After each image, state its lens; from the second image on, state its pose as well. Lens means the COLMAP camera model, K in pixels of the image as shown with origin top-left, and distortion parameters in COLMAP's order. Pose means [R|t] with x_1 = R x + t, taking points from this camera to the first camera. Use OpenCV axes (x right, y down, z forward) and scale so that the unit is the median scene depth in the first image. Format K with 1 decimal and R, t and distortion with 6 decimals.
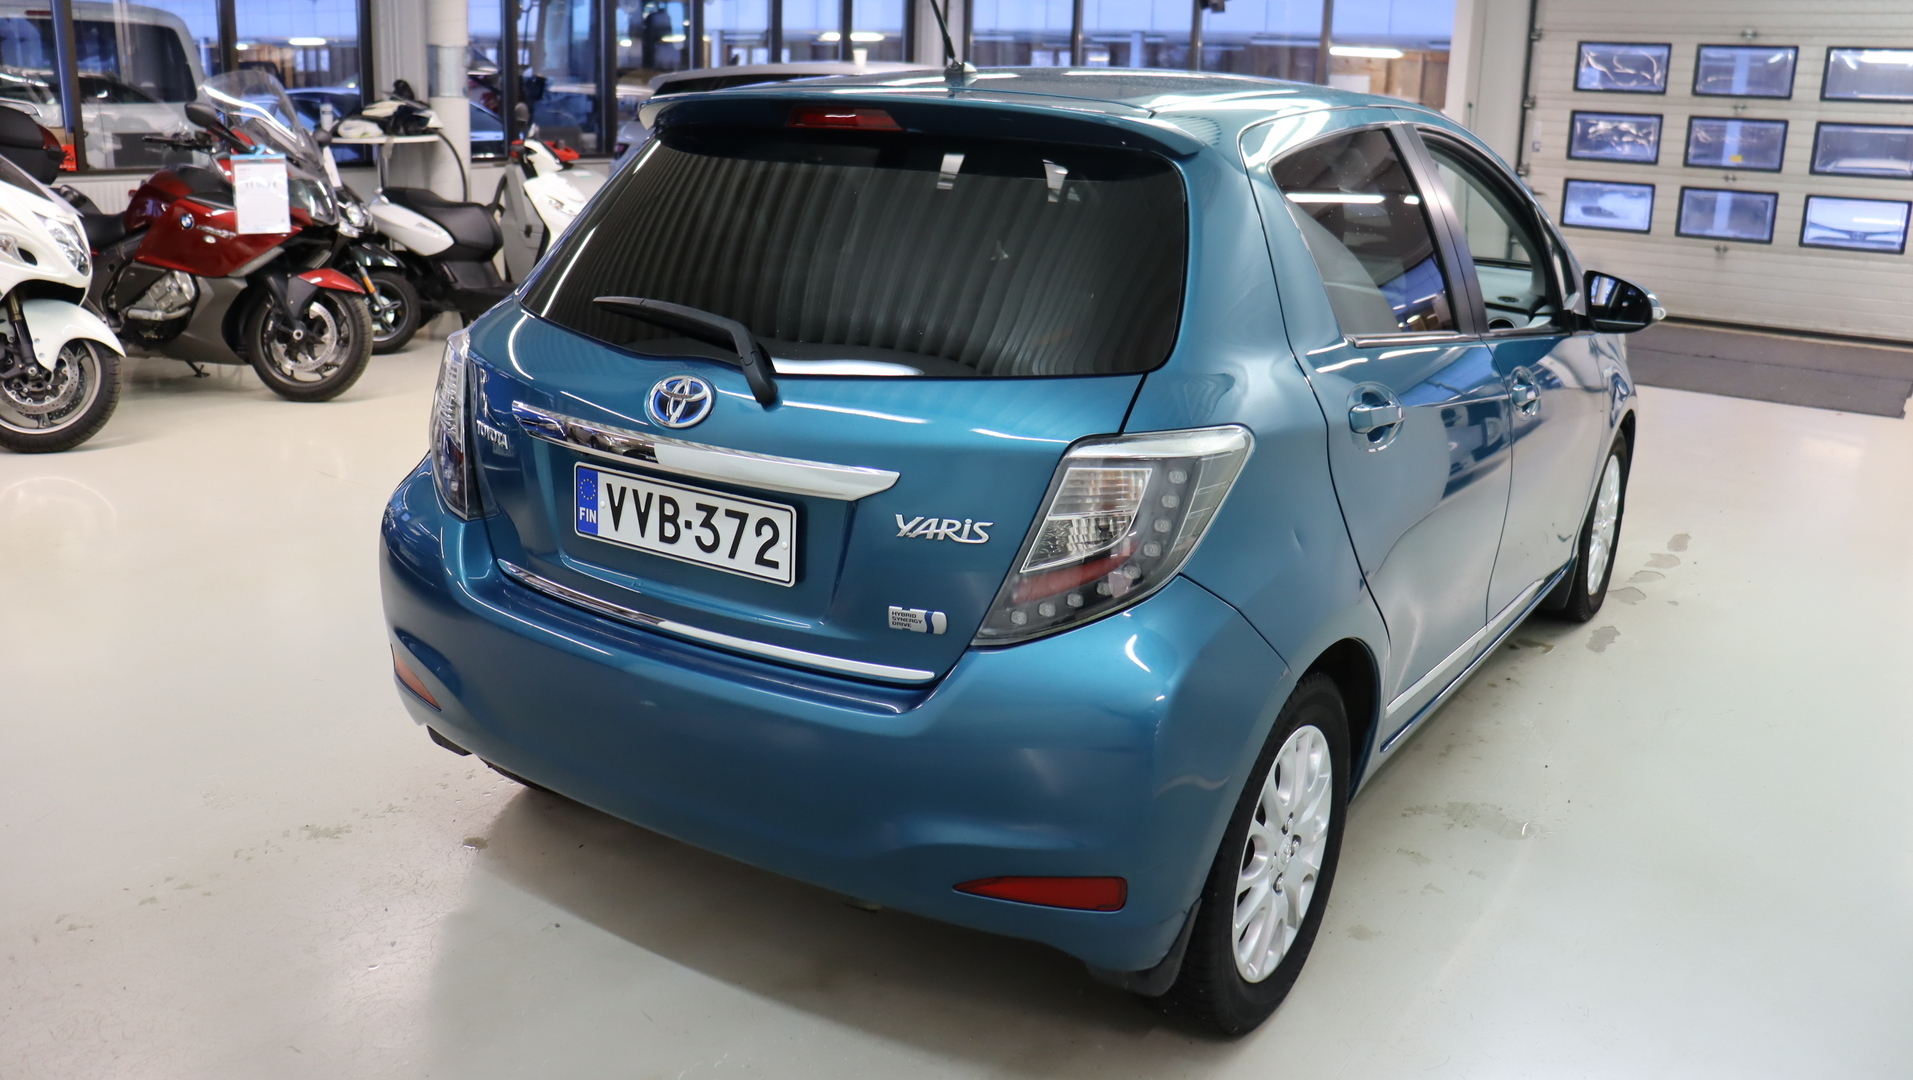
lens RADIAL K [[1620.0, 0, 956.5], [0, 1620.0, 540.0], [0, 0, 1]] dist [-0.145157, 0.137946]
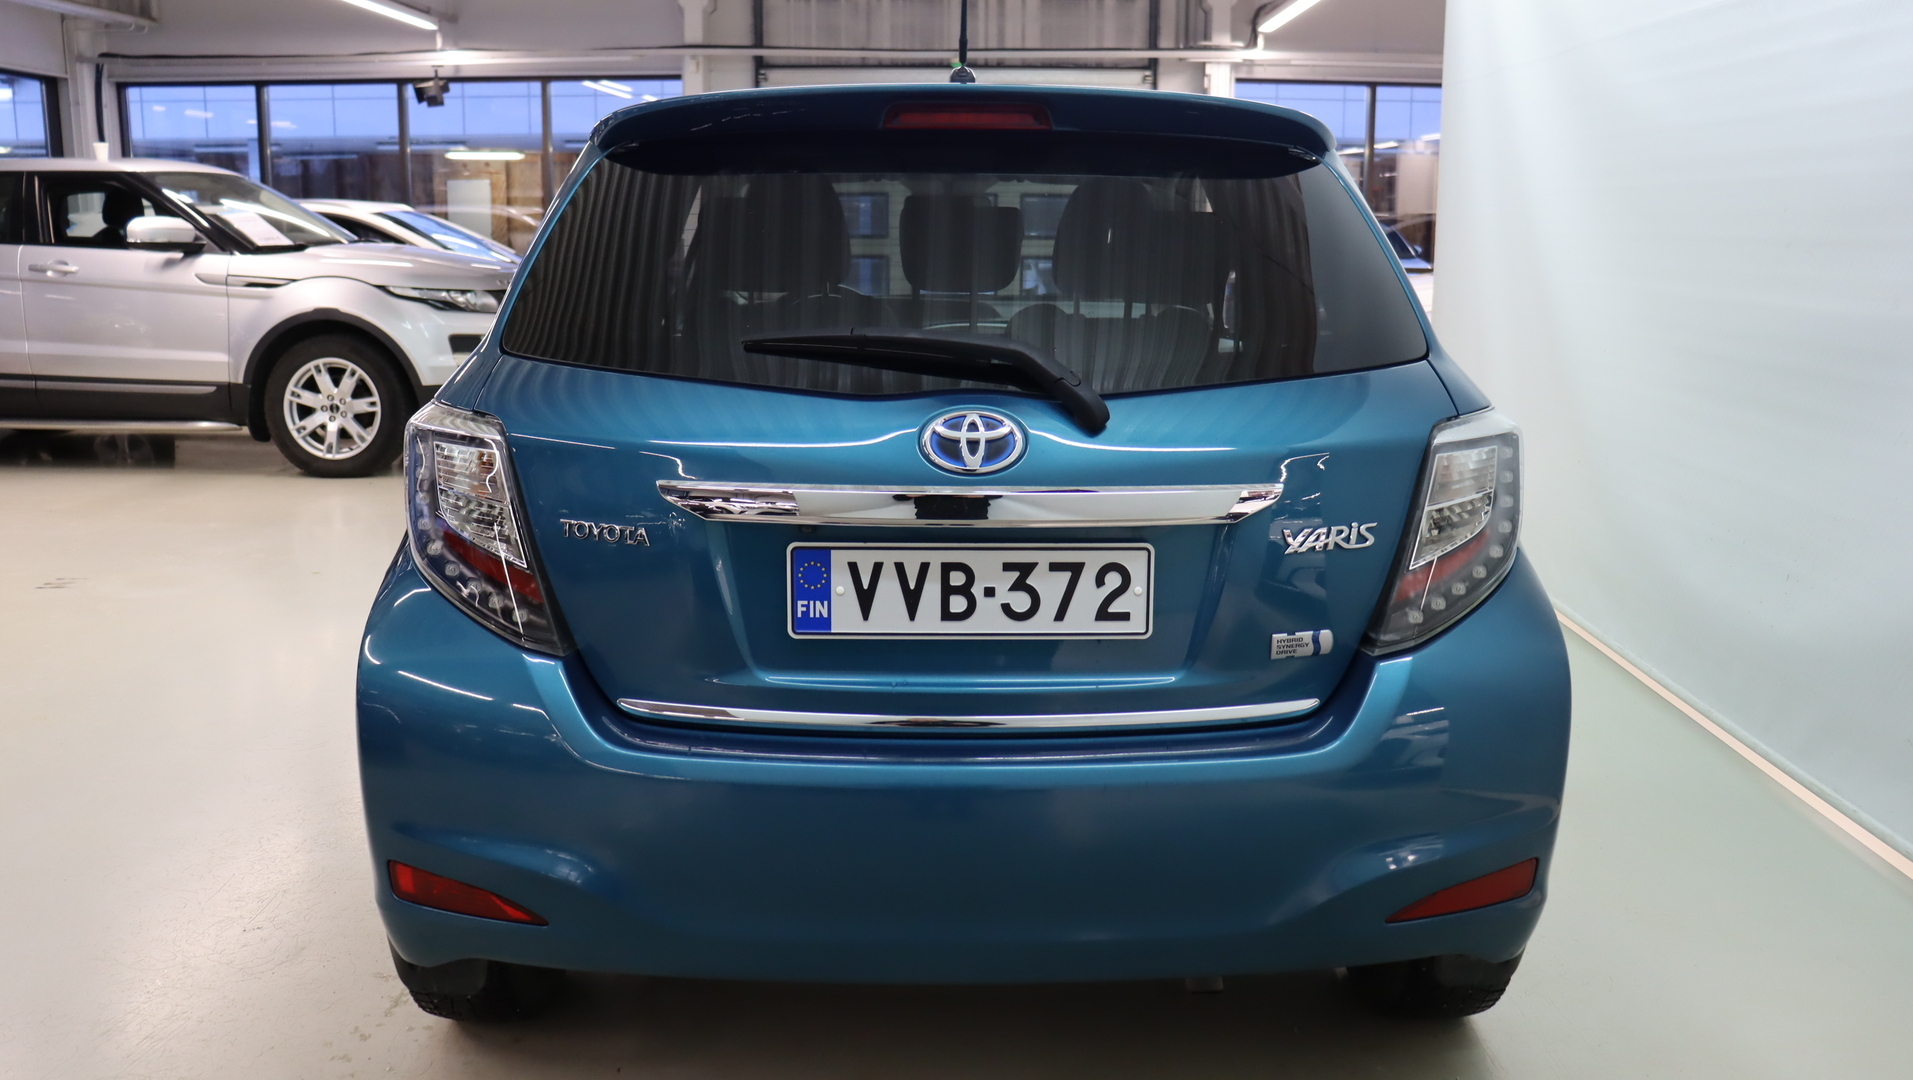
lens RADIAL K [[1620.0, 0, 956.5], [0, 1620.0, 540.0], [0, 0, 1]] dist [-0.145157, 0.137946]
pose [[0.809024, -0.130896, 0.573015, -0.660520], [0.172076, 0.984920, -0.017960, -0.024113], [-0.562023, 0.113132, 0.819348, 0.345556]]
